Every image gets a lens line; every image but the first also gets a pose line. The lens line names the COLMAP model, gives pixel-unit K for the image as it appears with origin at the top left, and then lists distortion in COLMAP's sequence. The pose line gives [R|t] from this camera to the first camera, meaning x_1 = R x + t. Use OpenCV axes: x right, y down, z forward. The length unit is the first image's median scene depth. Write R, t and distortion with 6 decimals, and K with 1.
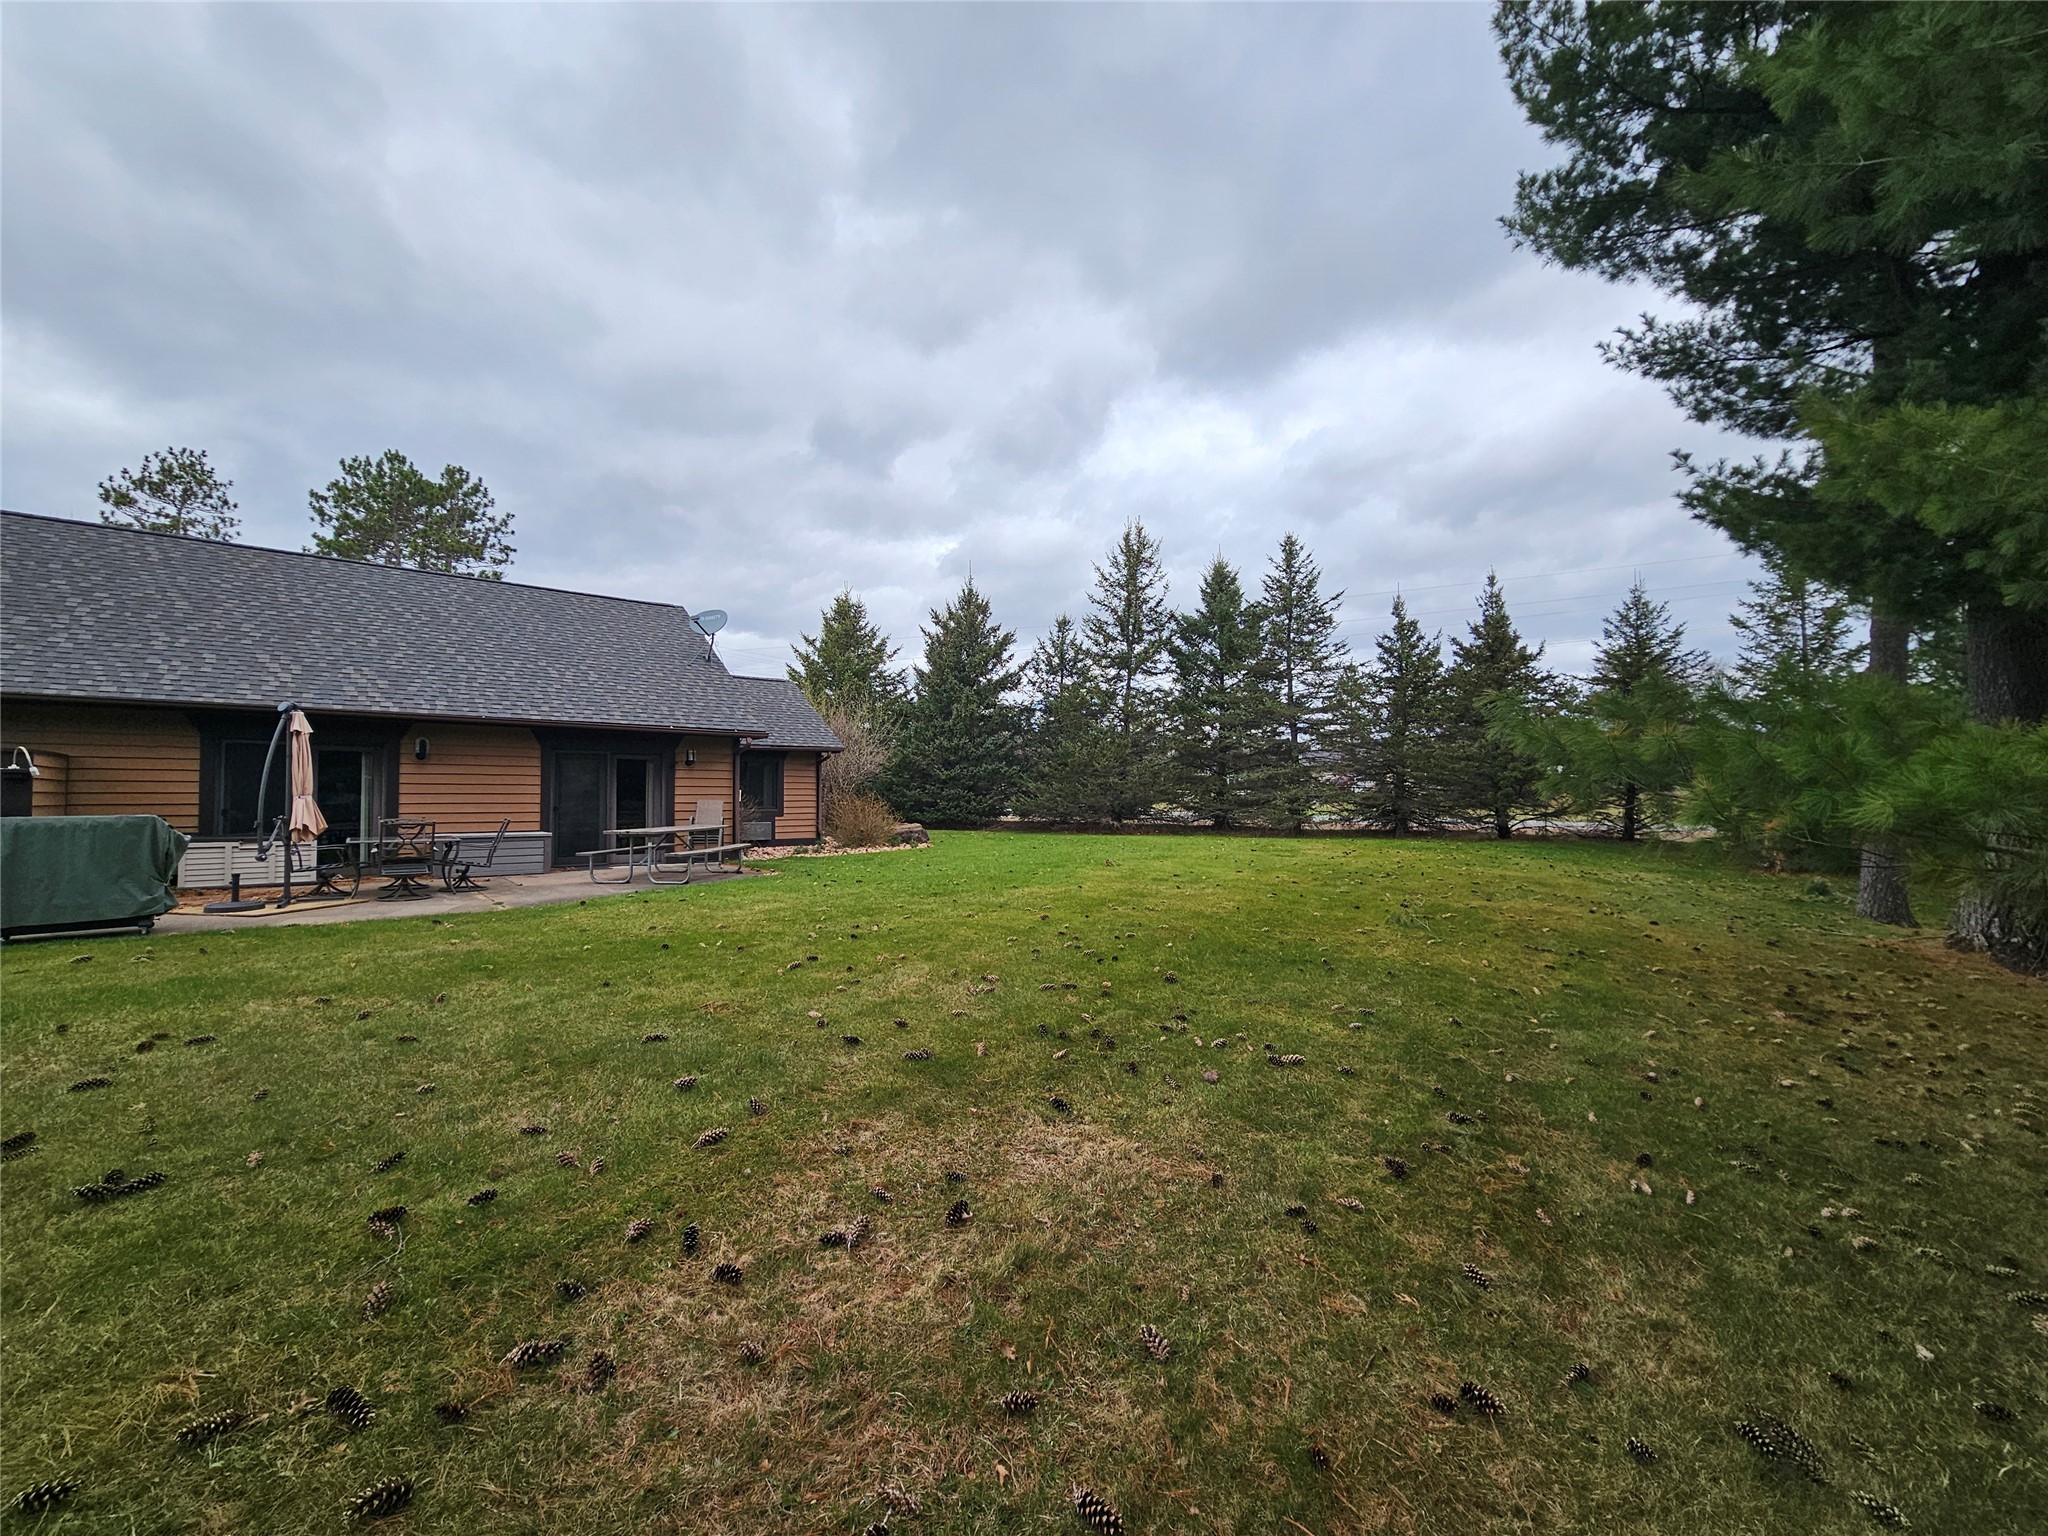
lens RADIAL K [[837.8, 0, 1025.1], [0, 837.8, 775.8], [0, 0, 1]] dist [-0.002352, -0.000766]
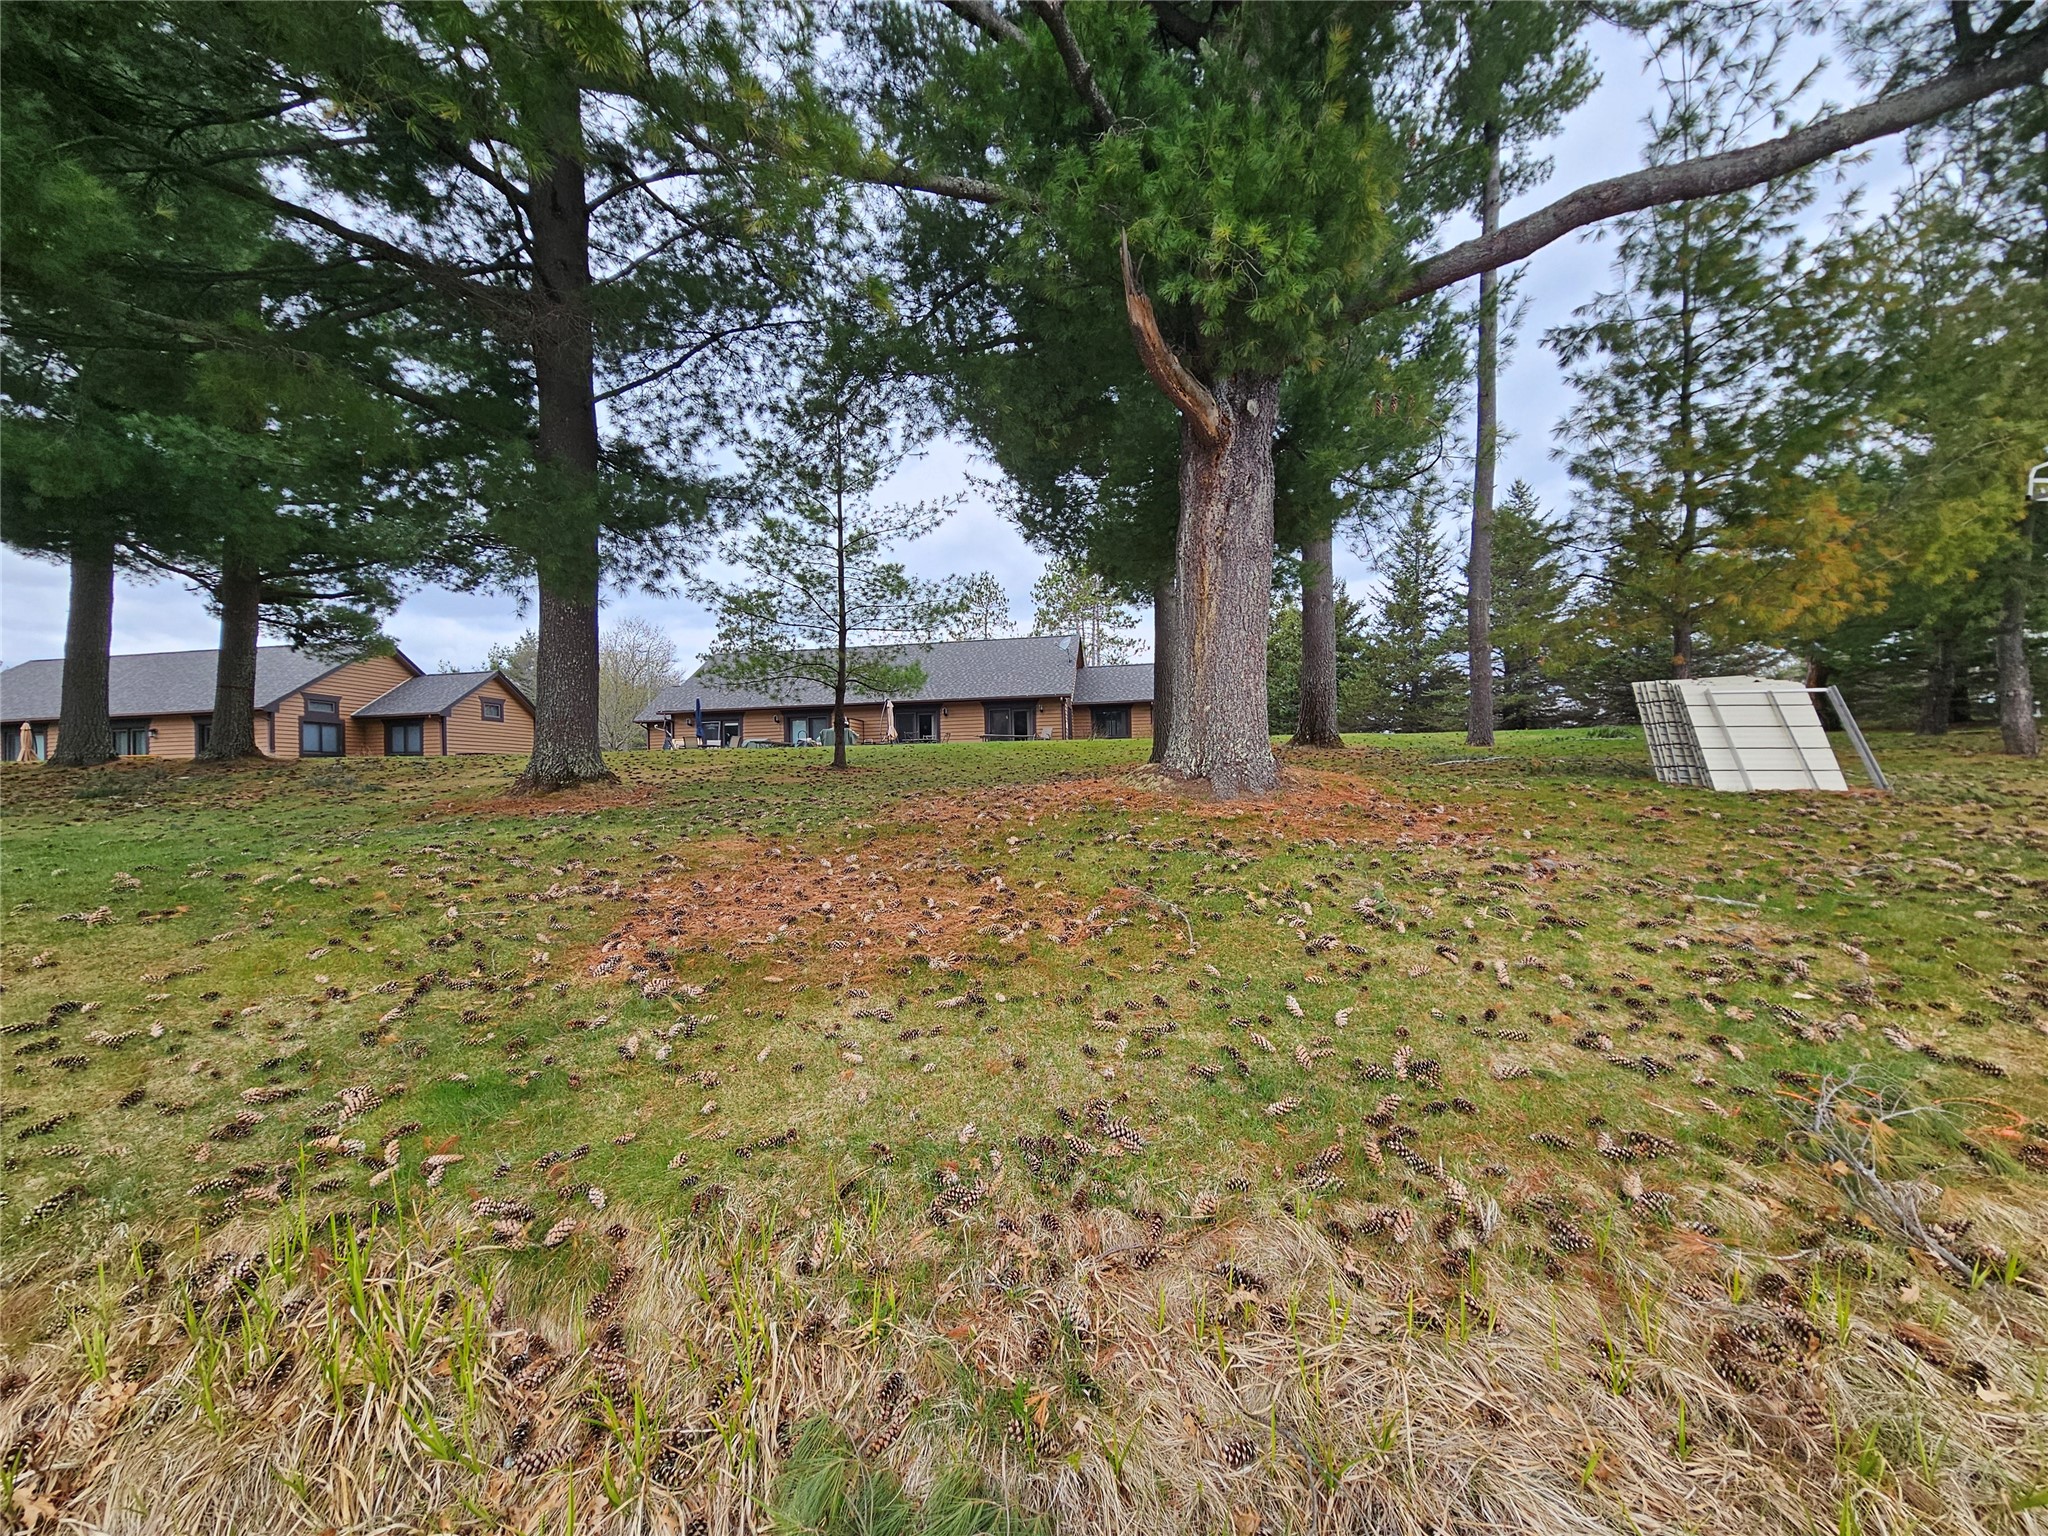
lens RADIAL K [[837.8, 0, 1025.1], [0, 837.8, 775.8], [0, 0, 1]] dist [-0.002352, -0.000766]
pose [[0.649611, -0.025335, -0.759845, 1.447081], [0.044601, 0.998993, 0.004822, 0.167190], [0.758957, -0.037022, 0.650087, -0.553381]]
